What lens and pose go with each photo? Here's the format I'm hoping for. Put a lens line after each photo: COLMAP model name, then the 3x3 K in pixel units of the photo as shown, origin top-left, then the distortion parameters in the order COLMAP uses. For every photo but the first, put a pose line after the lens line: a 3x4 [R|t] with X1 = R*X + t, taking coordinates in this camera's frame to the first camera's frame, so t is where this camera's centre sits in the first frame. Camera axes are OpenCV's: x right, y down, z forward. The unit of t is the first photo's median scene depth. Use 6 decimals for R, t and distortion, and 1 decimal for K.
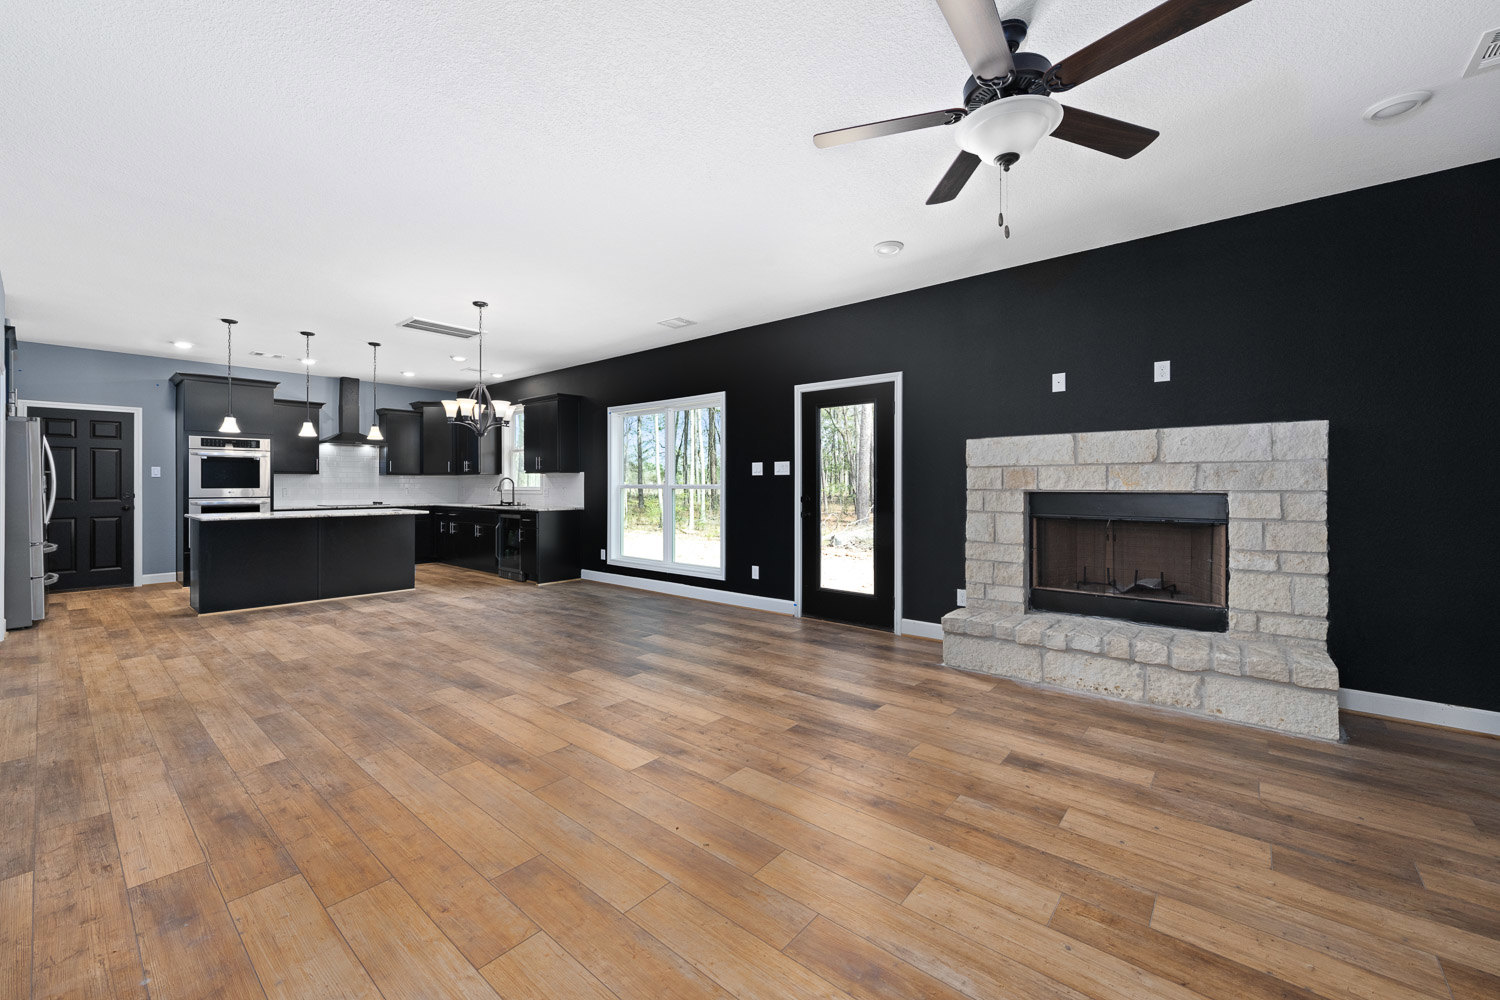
lens RADIAL K [[599.1, 0, 750.7], [0, 599.1, 484.3], [0, 0, 1]] dist [0.000477, -0.000032]
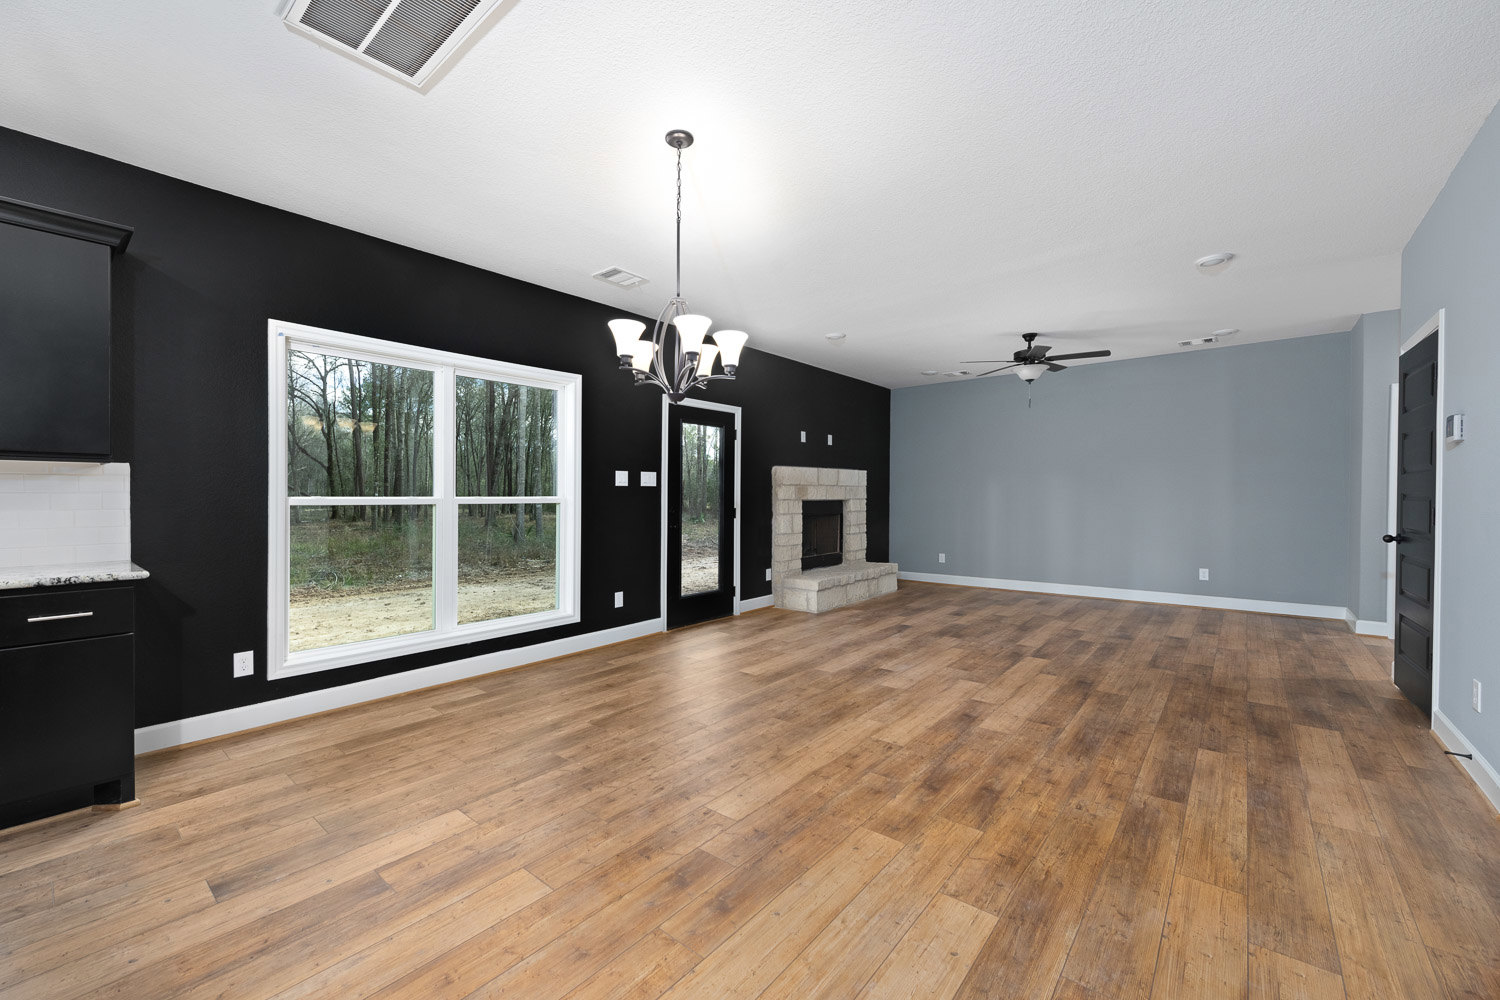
lens RADIAL K [[599.6, 0, 730.9], [0, 599.6, 503.7], [0, 0, 1]] dist [0.000215, -0.000335]
pose [[0.007203, -0.011900, 0.999903, -1.339380], [0.002432, 0.999926, 0.011883, 0.001075], [-0.999971, 0.002346, 0.007231, 1.323607]]
